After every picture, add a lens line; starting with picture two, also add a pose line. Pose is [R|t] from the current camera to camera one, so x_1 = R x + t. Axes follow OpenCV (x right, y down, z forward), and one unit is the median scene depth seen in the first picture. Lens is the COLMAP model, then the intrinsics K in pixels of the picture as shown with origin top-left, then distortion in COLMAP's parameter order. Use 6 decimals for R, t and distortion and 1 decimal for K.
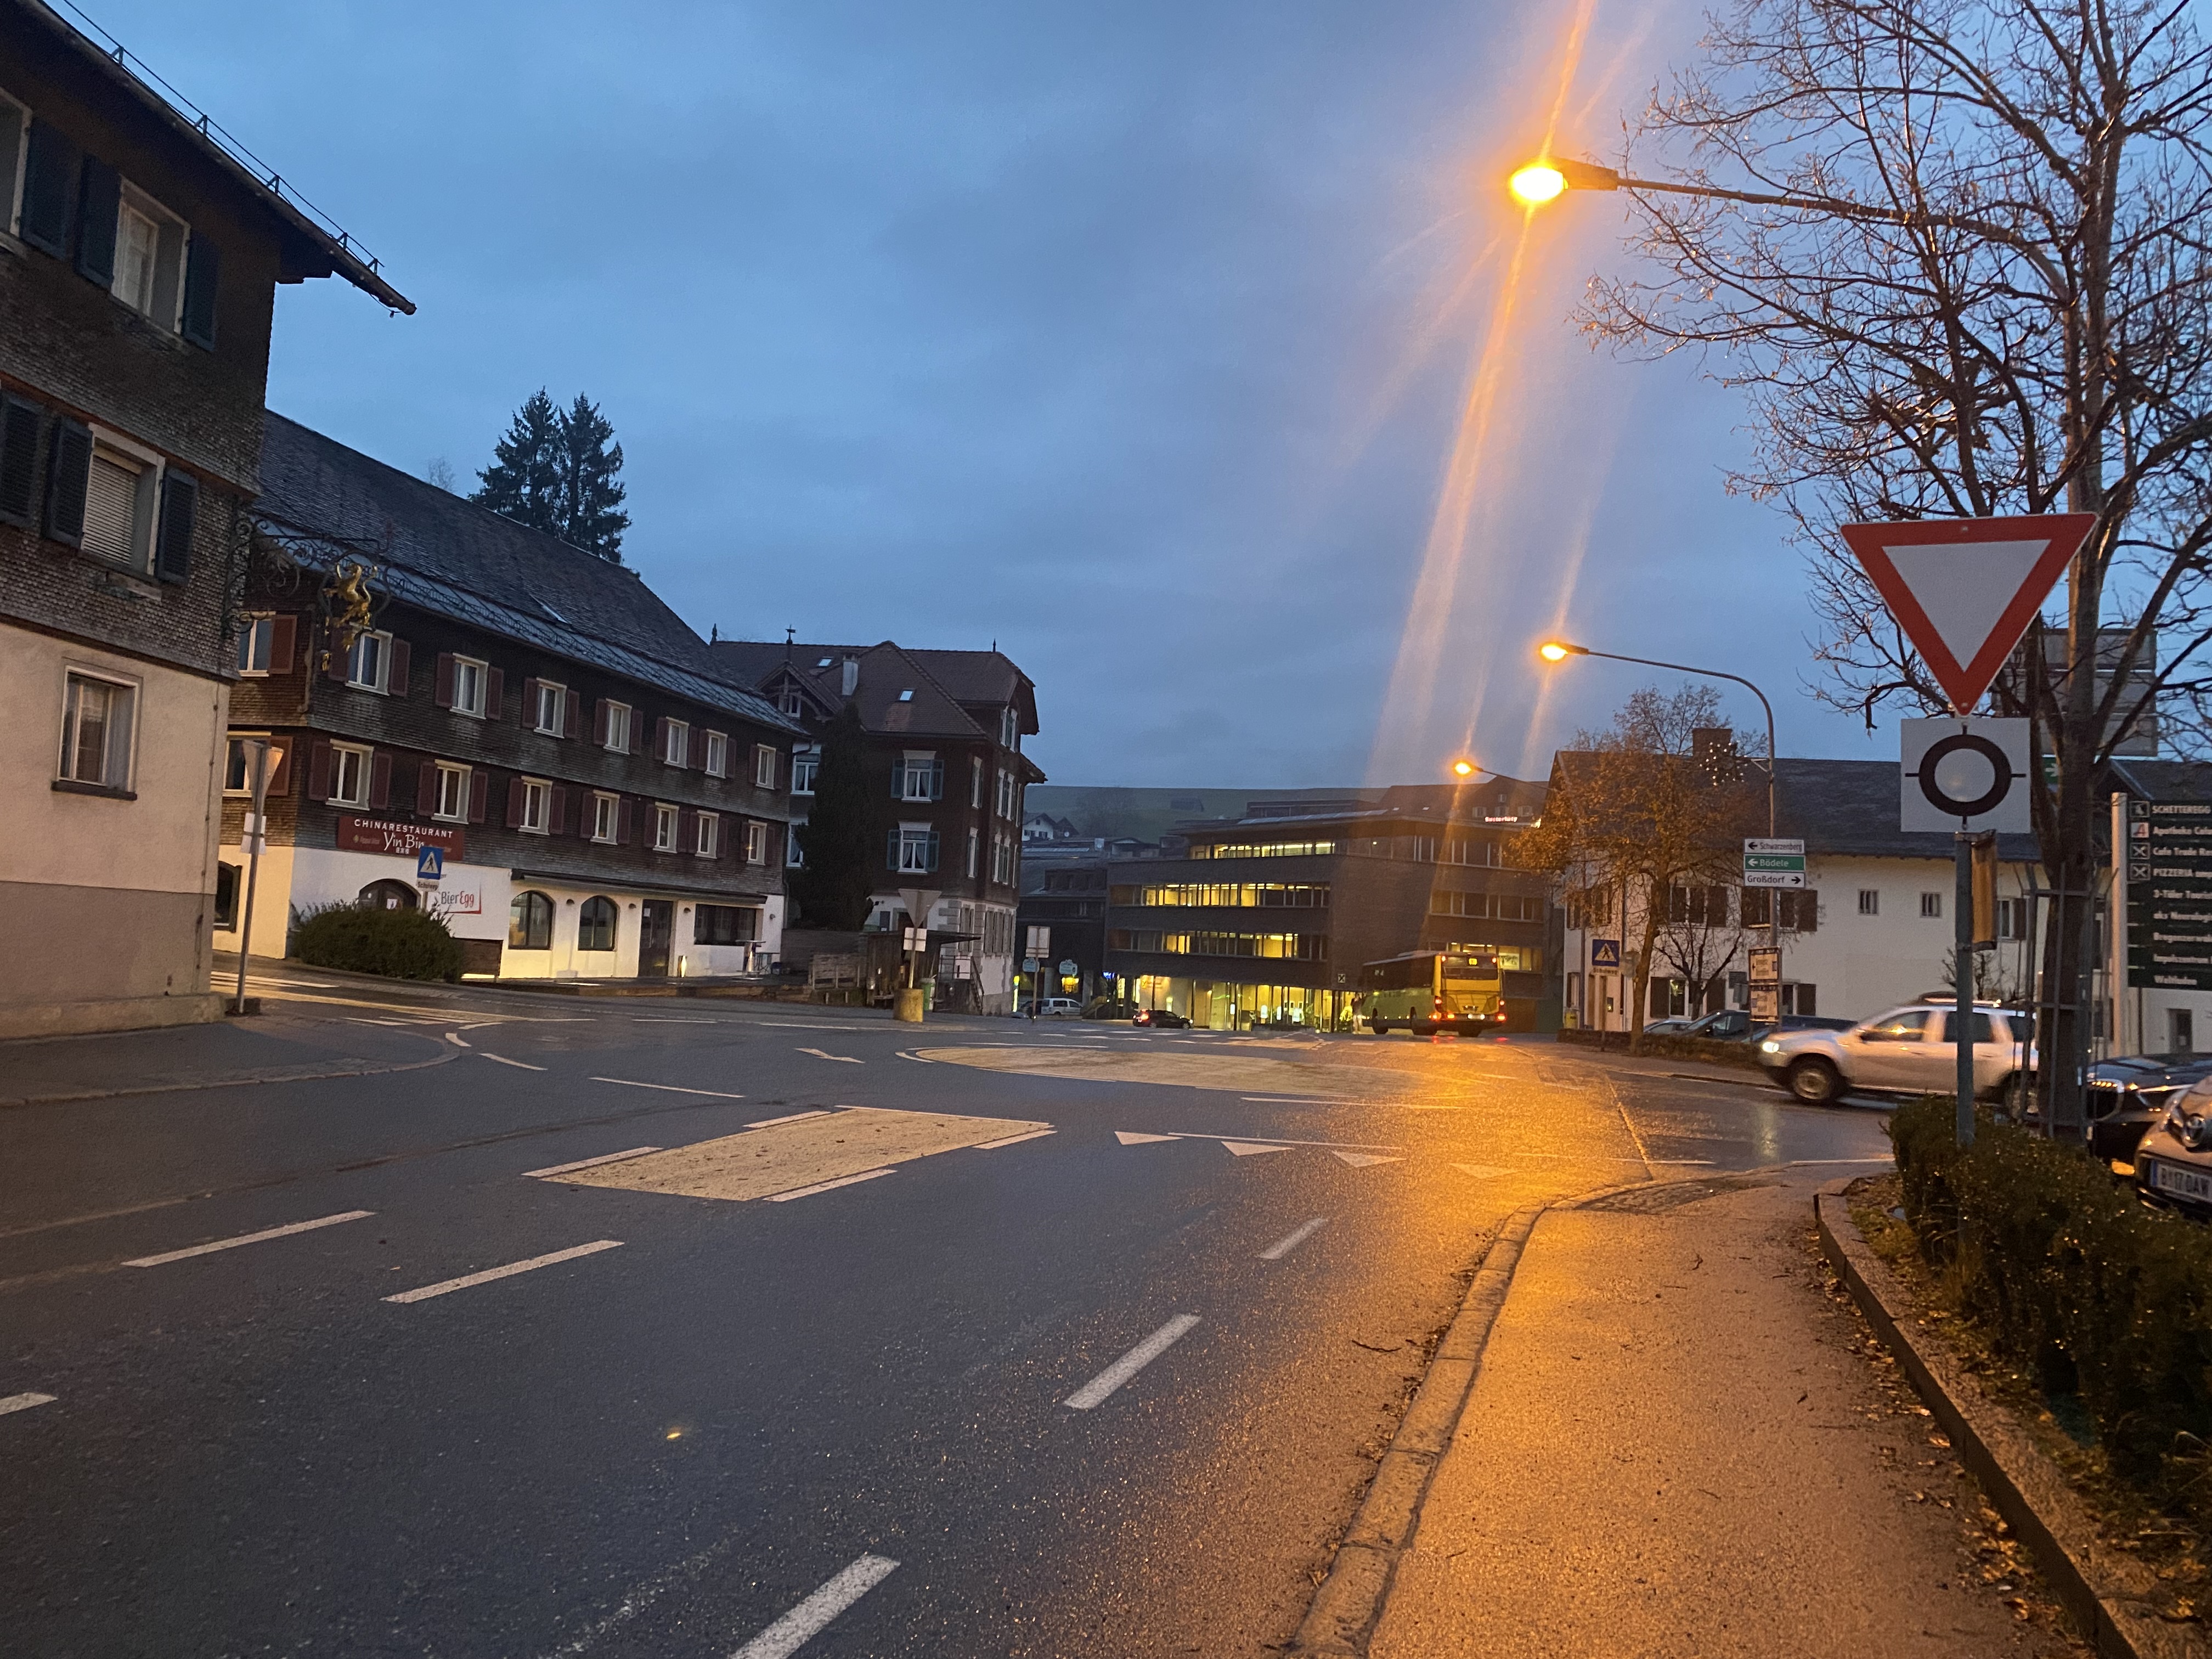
lens RADIAL K [[1675.6, 0, 1104.9], [0, 1675.6, 799.1], [0, 0, 1]] dist [0.117891, -0.177658]
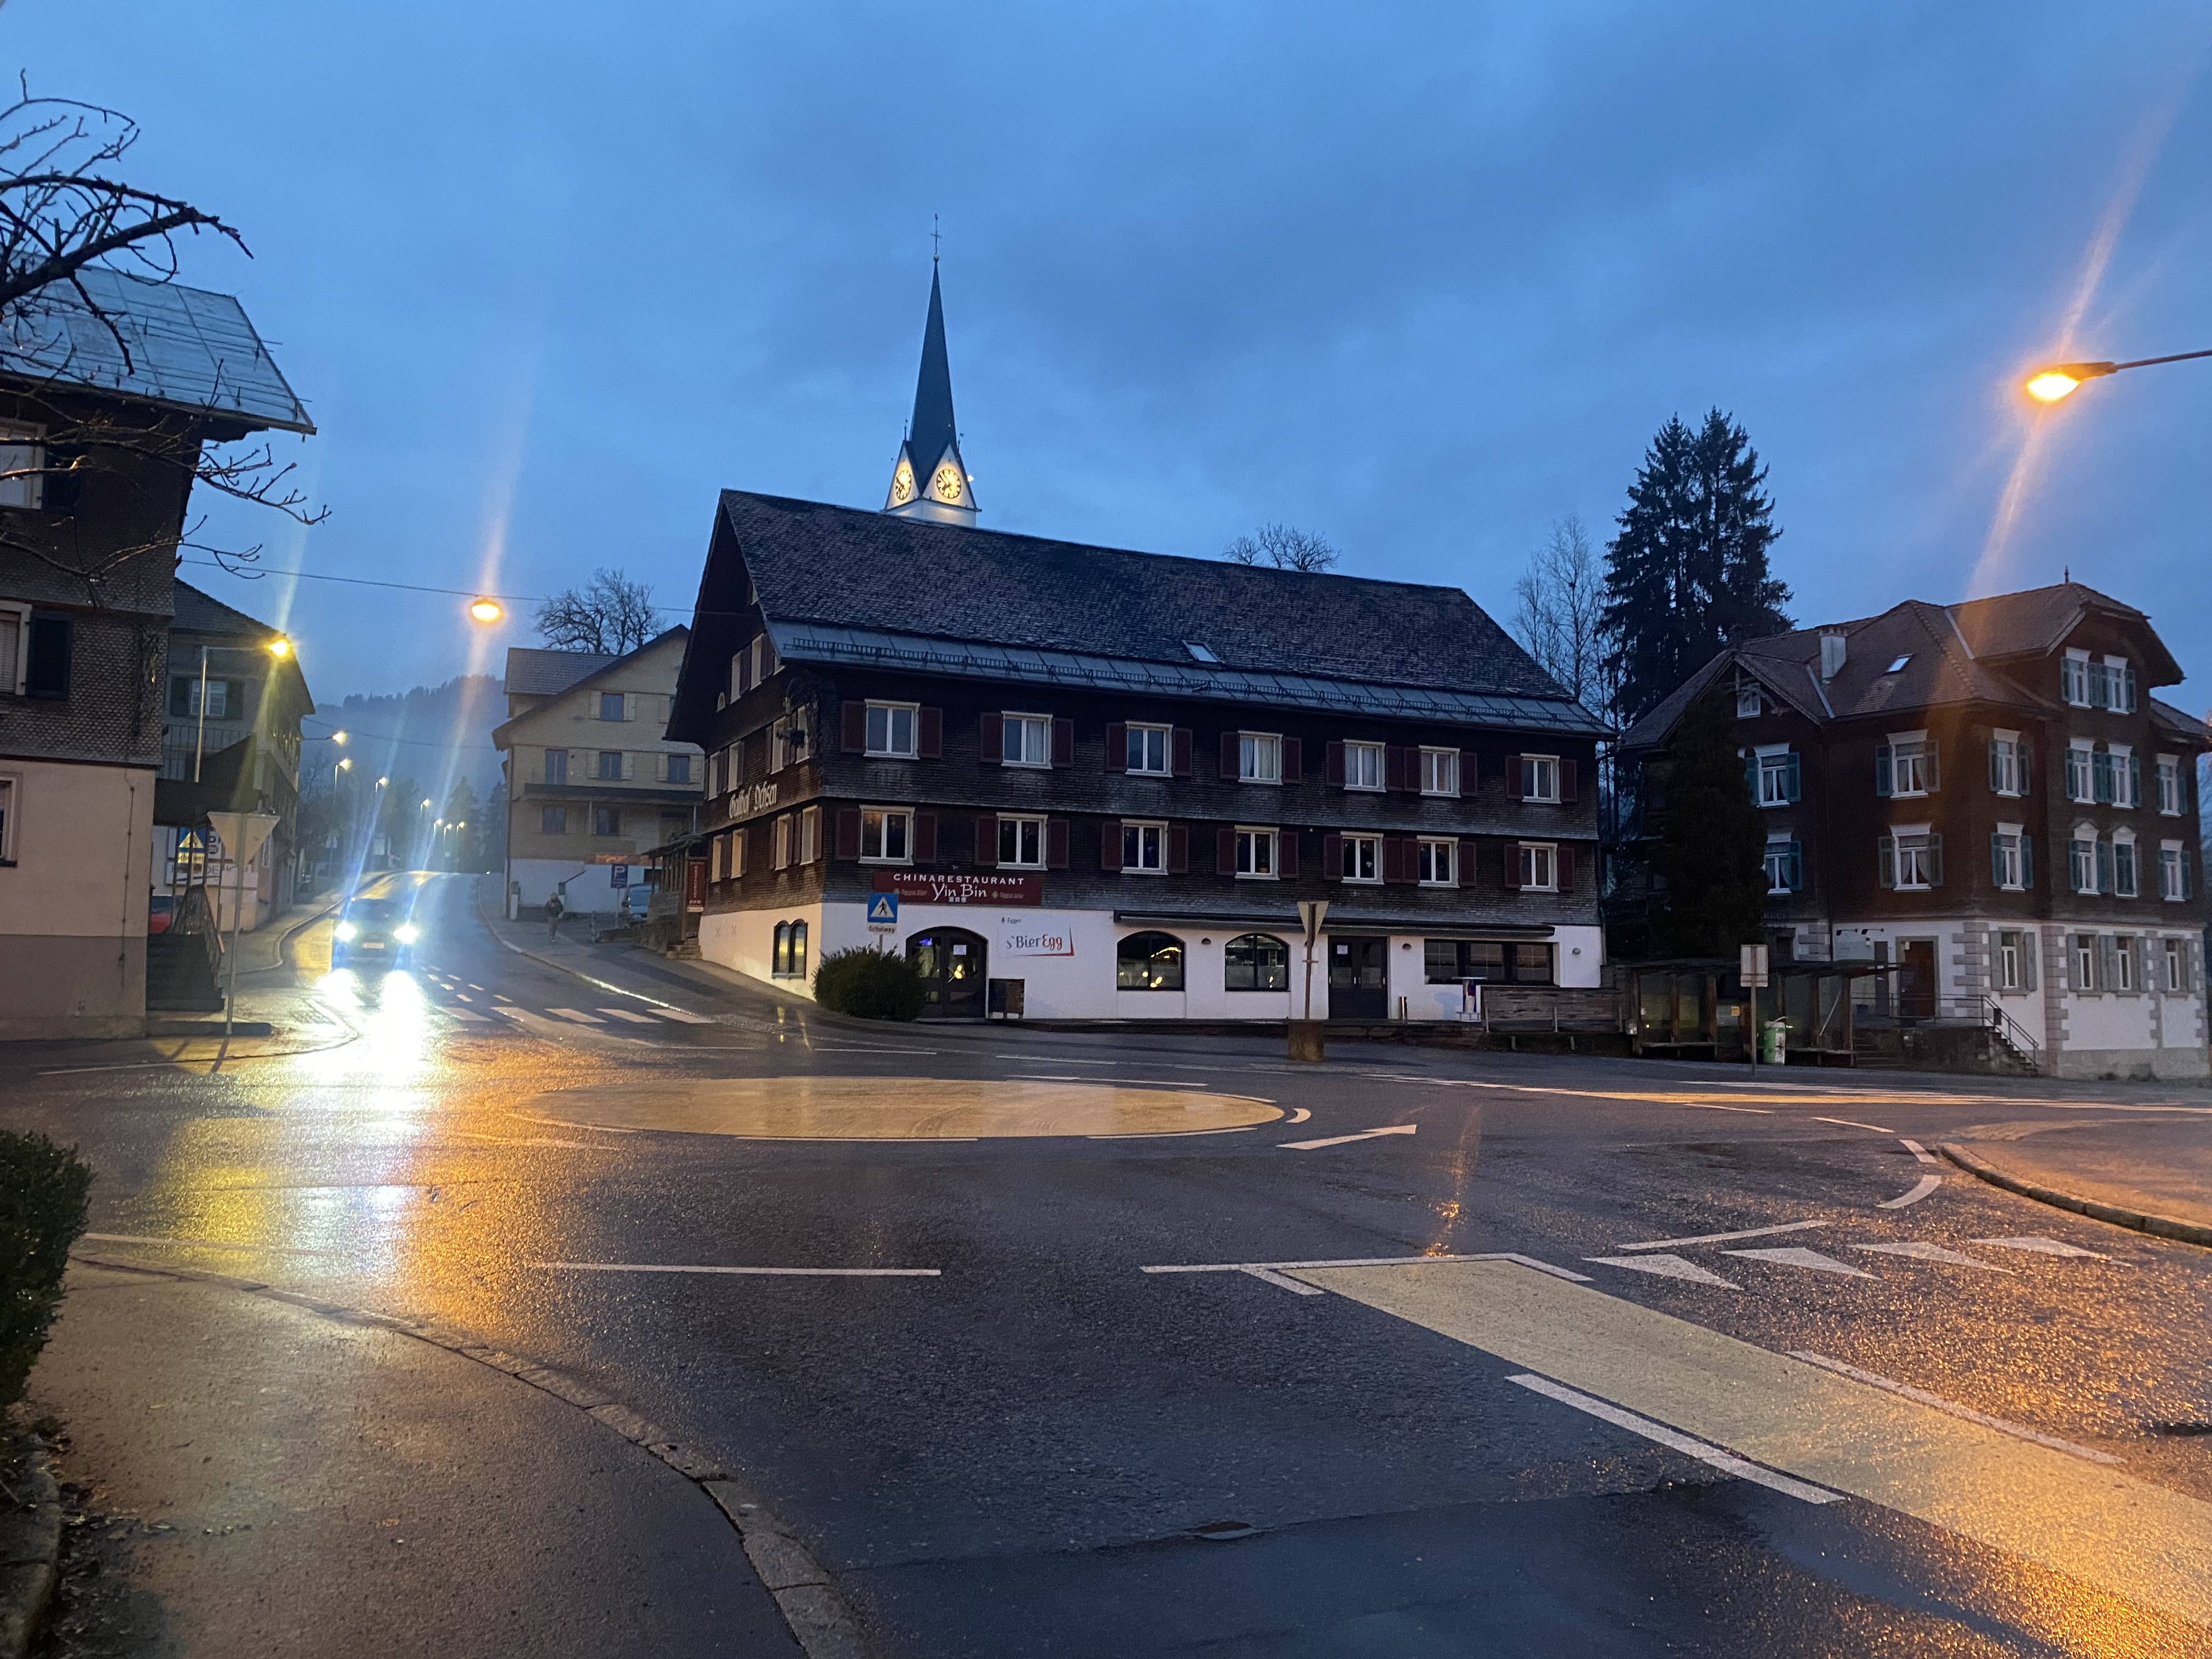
lens RADIAL K [[1675.6, 0, 1104.9], [0, 1675.6, 799.1], [0, 0, 1]] dist [0.117891, -0.177658]
pose [[0.631469, -0.122150, -0.765719, 0.354530], [0.089305, 0.992400, -0.084663, 0.049297], [0.770241, -0.014921, 0.637578, 0.295760]]
